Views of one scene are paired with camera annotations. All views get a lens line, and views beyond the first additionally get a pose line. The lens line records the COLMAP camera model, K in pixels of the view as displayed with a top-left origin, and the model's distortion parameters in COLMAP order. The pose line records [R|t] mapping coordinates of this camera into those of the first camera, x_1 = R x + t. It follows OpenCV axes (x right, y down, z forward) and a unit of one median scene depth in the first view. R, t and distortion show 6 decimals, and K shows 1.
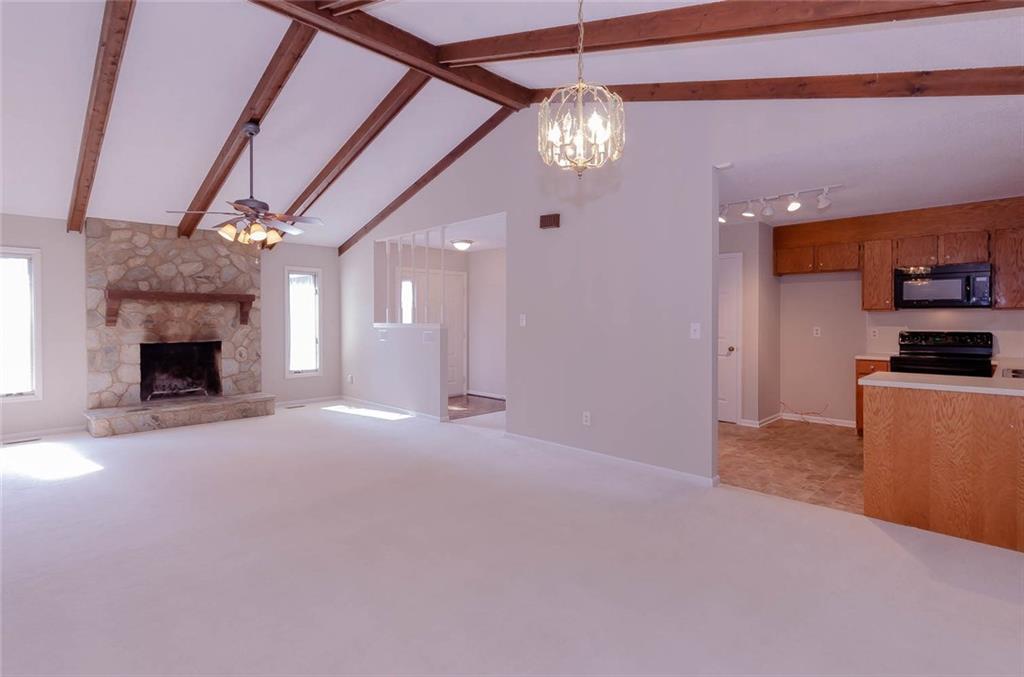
lens RADIAL K [[493.5, 0, 527.4], [0, 493.5, 322.4], [0, 0, 1]] dist [-0.002044, 0.003753]
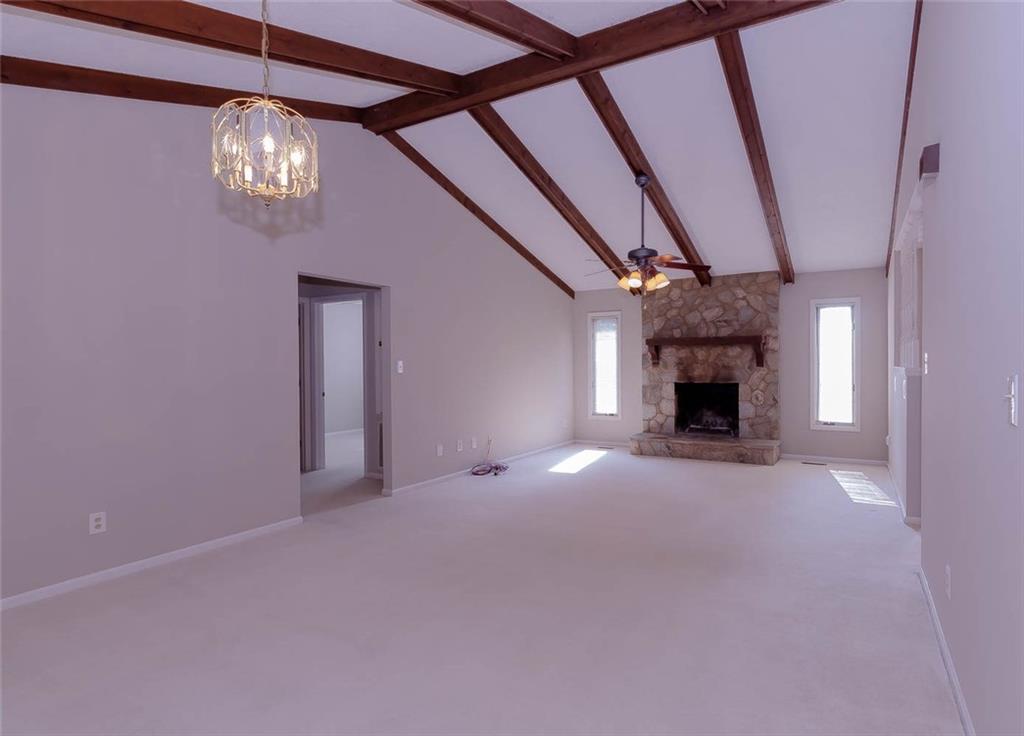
lens RADIAL K [[547.2, 0, 572.1], [0, 547.2, 372.5], [0, 0, 1]] dist [-0.003575, 0.000054]
pose [[0.264750, 0.018603, -0.964138, 0.382693], [0.000097, 0.999813, 0.019318, -0.005735], [0.964317, -0.005208, 0.264699, 0.397108]]
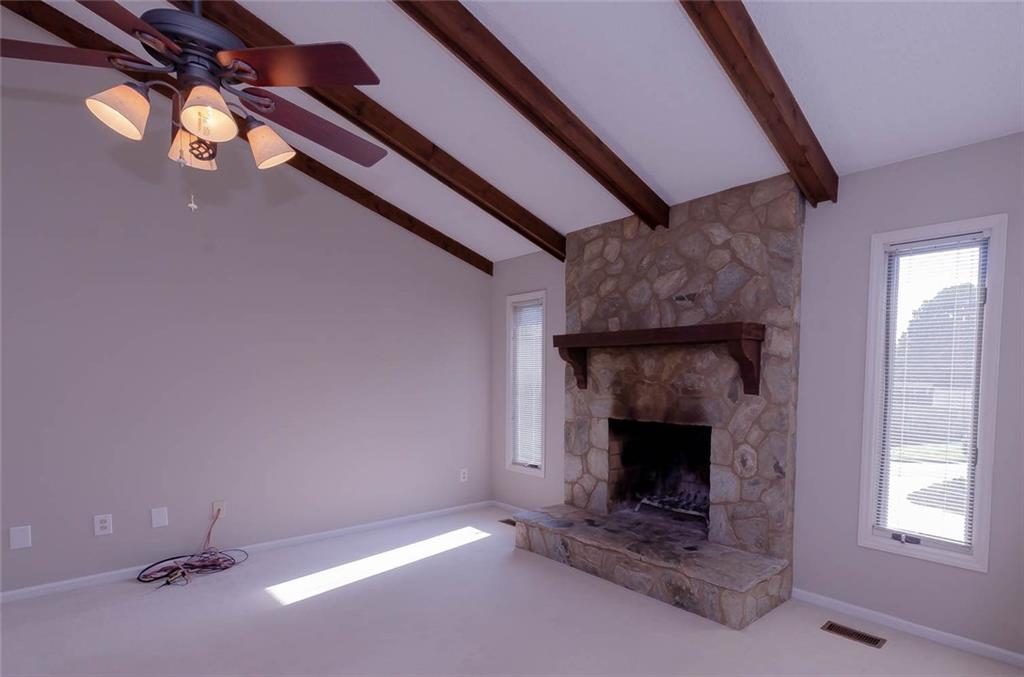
lens RADIAL K [[493.5, 0, 629.6], [0, 493.5, 411.1], [0, 0, 1]] dist [-0.002044, 0.003753]
pose [[0.016873, 0.063336, -0.997850, -0.151274], [-0.024591, 0.997716, 0.062912, -0.006191], [0.999555, 0.023477, 0.018392, 0.957899]]
